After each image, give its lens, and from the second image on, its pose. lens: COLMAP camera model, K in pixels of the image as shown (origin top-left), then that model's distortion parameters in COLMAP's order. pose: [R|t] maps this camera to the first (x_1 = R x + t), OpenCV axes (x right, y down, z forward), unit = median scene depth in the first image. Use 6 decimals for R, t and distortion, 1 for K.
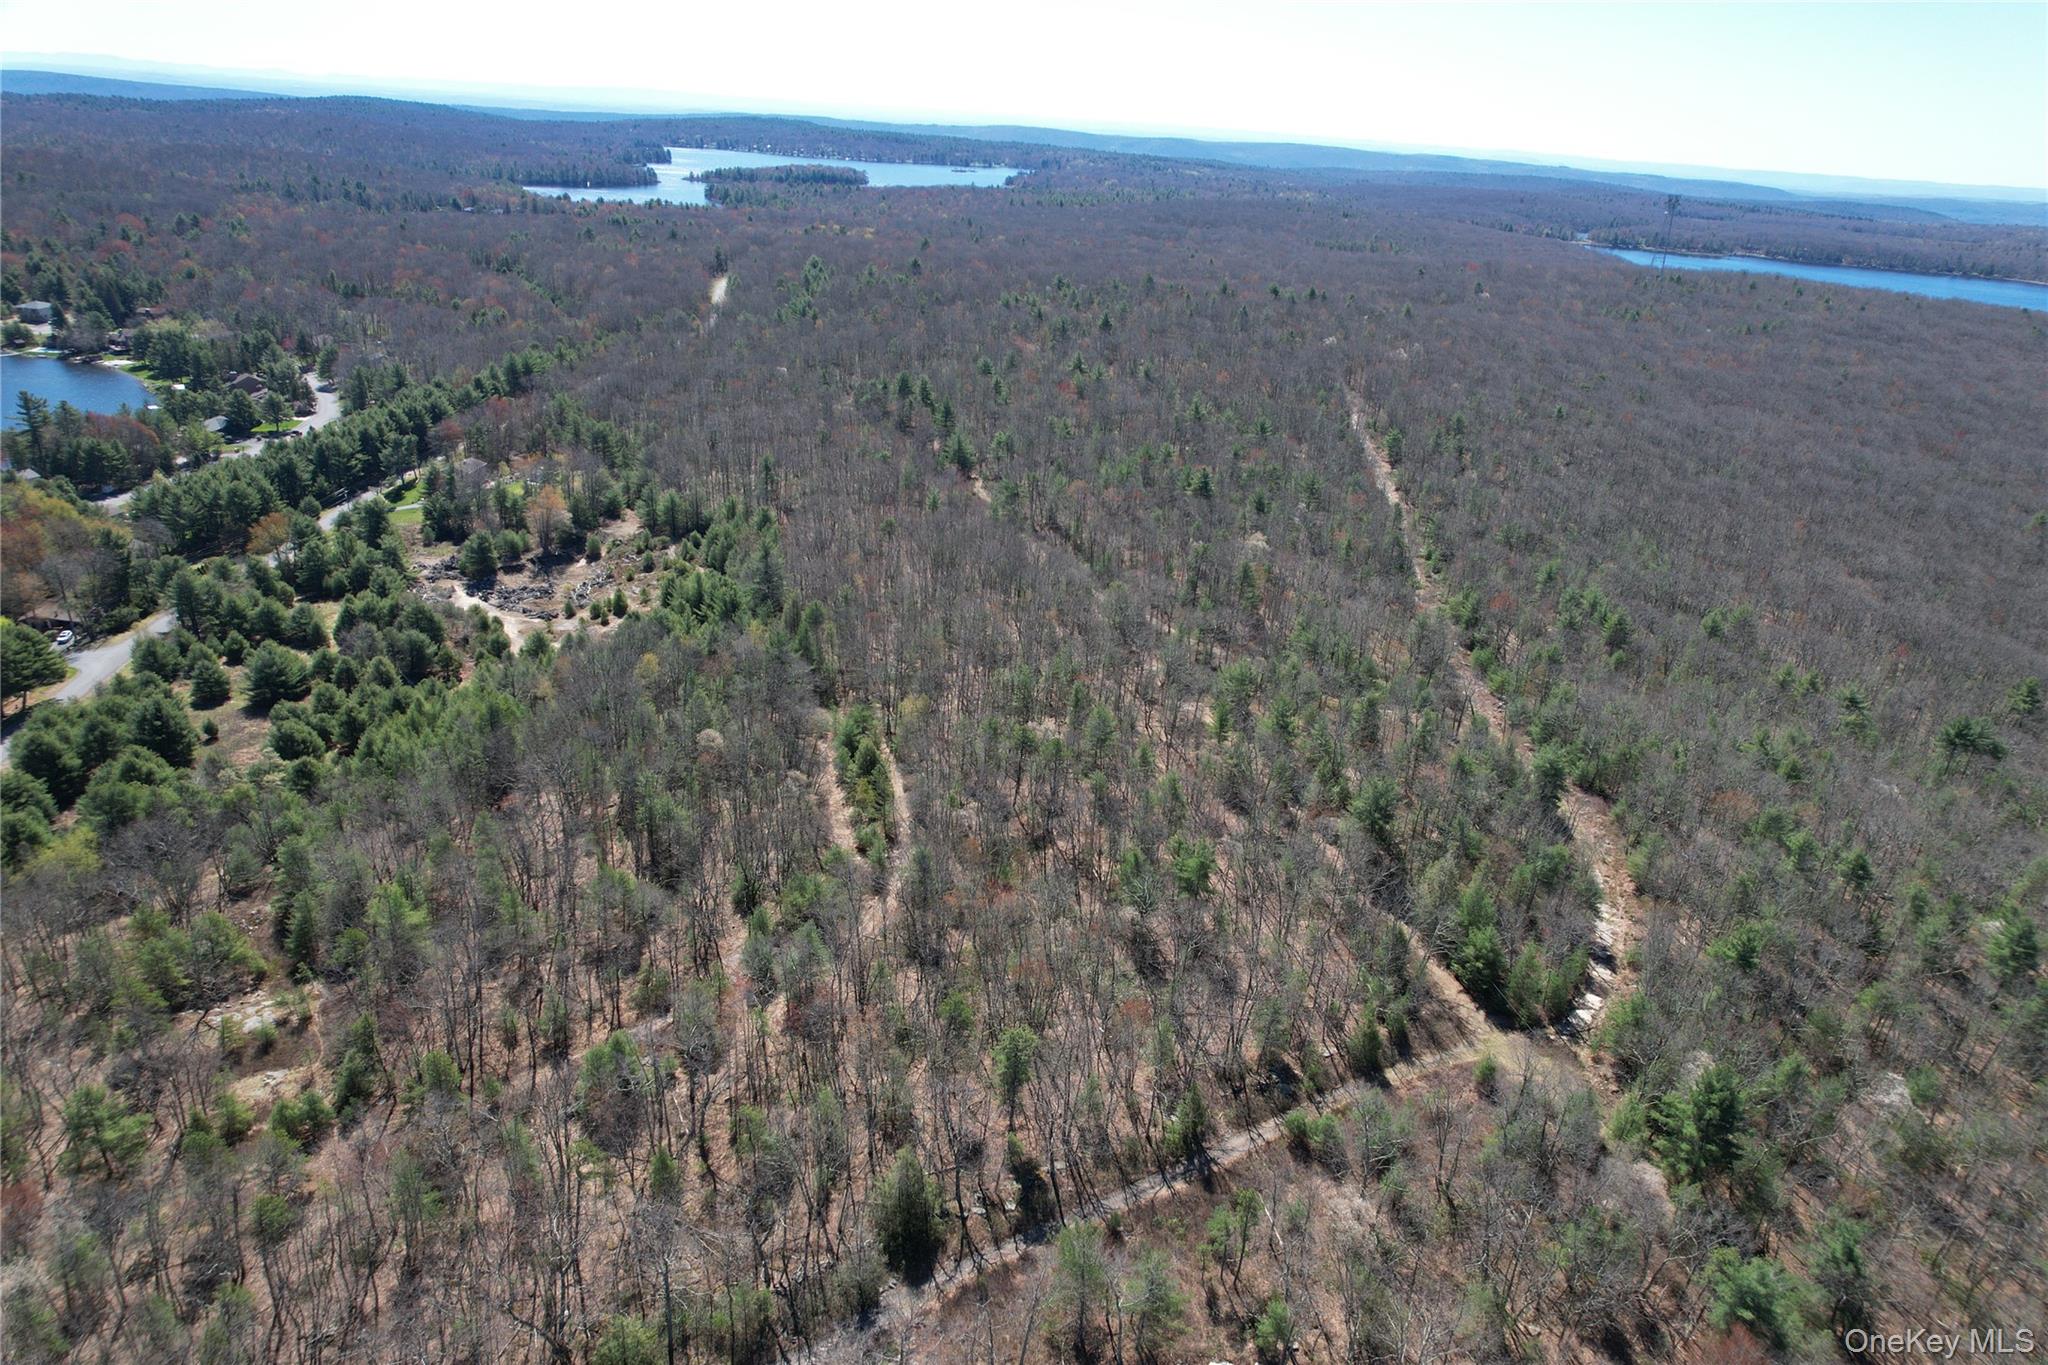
lens RADIAL K [[1354.1, 0, 1058.2], [0, 1354.1, 687.2], [0, 0, 1]] dist [-0.087852, 0.083134]
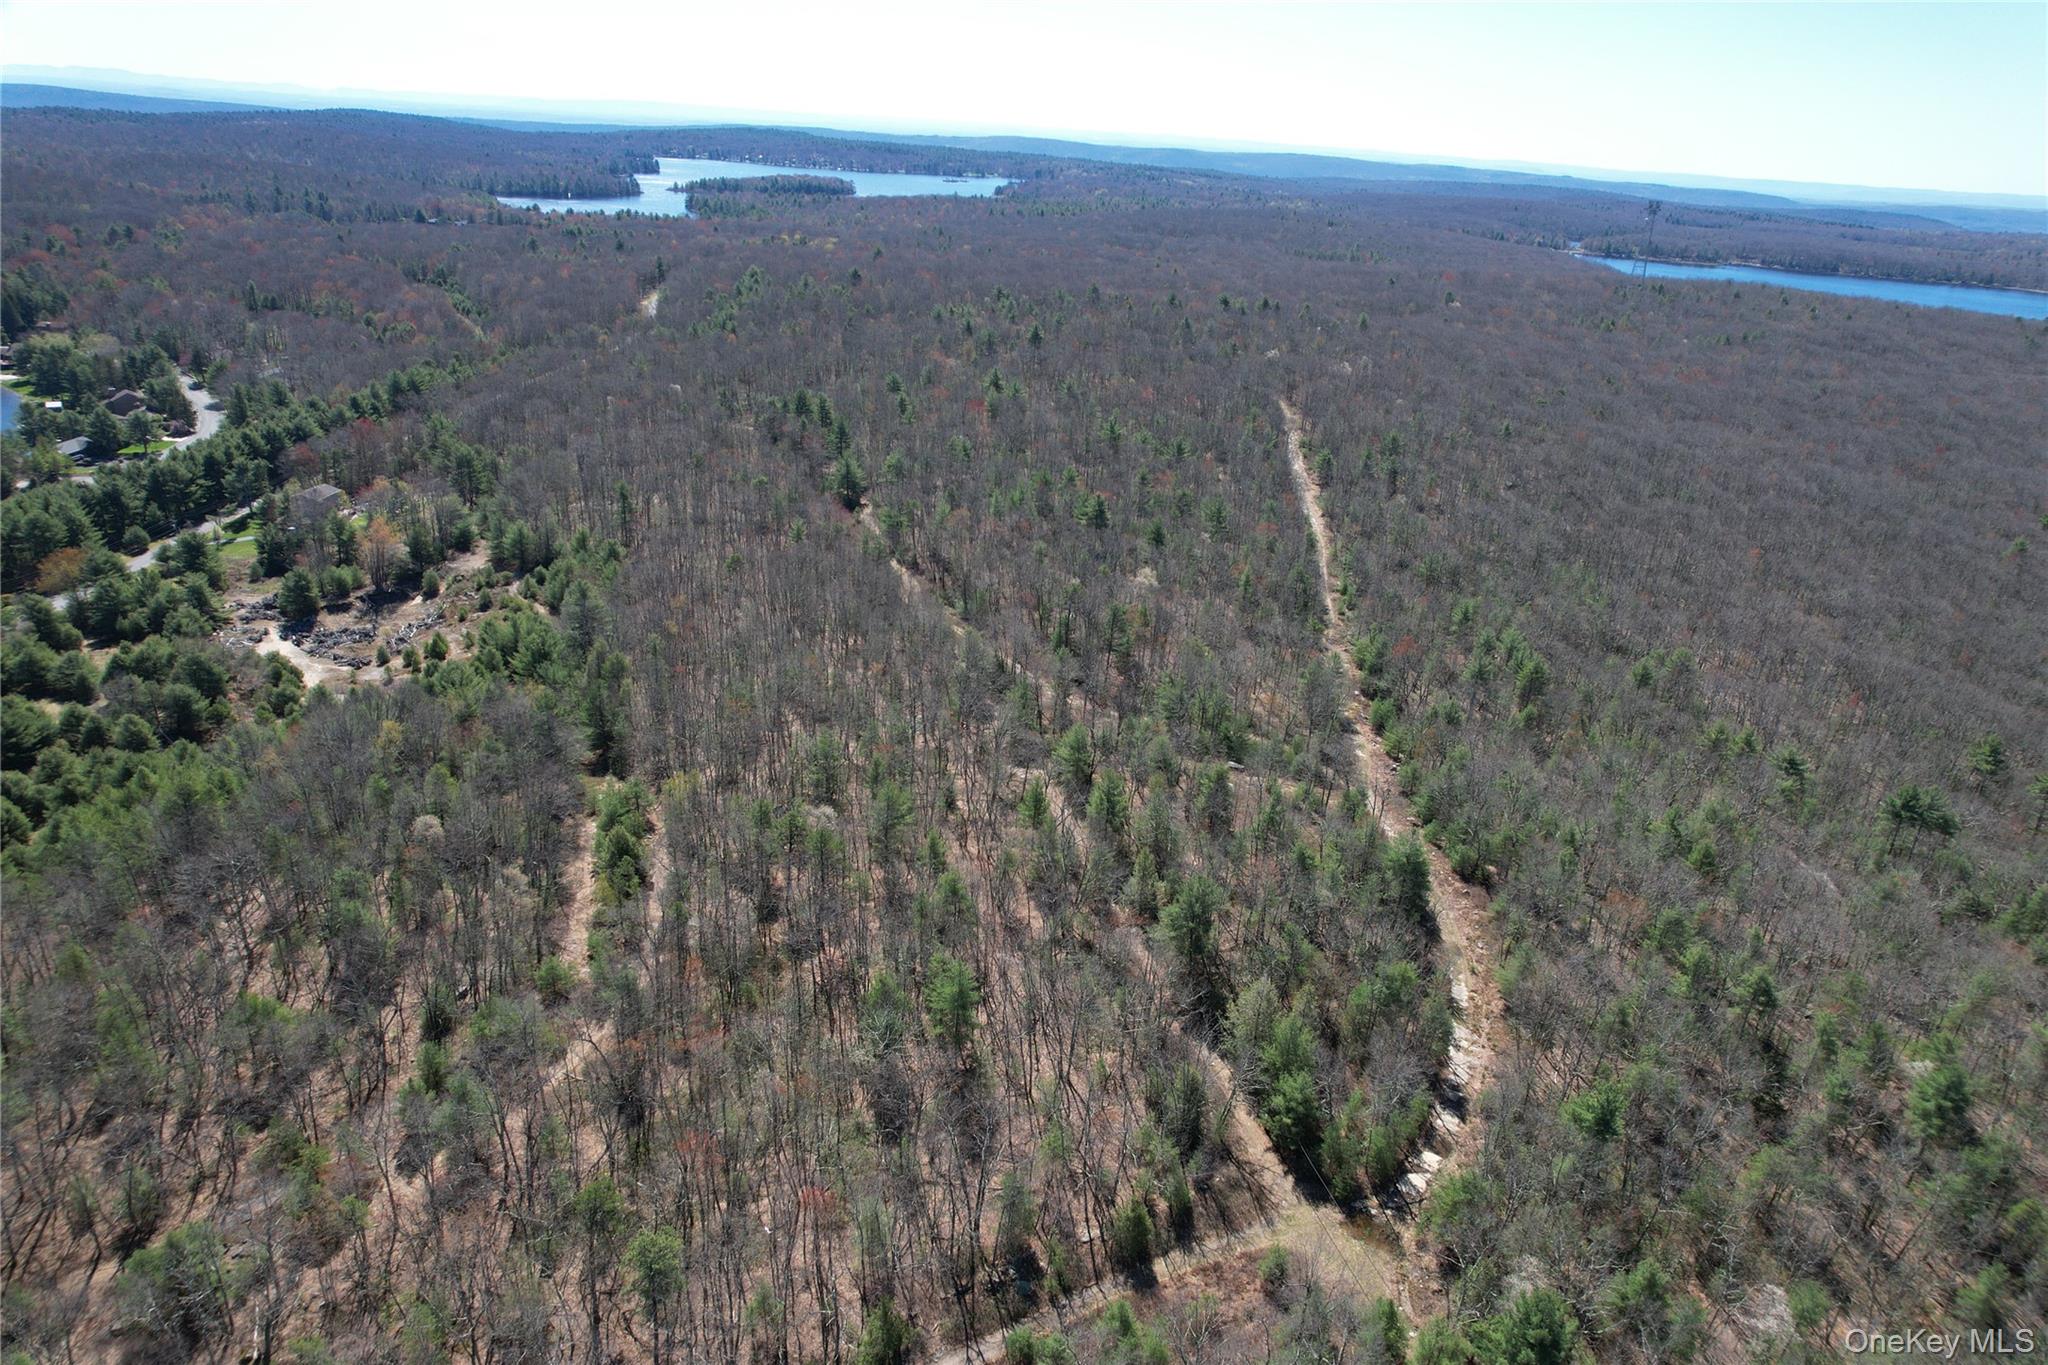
lens RADIAL K [[1354.1, 0, 1058.2], [0, 1354.1, 687.2], [0, 0, 1]] dist [-0.087852, 0.083134]
pose [[0.999991, -0.000640, -0.004093, 0.071915], [0.000611, 0.999974, -0.007148, -0.021606], [0.004097, 0.007146, 0.999966, 0.070667]]
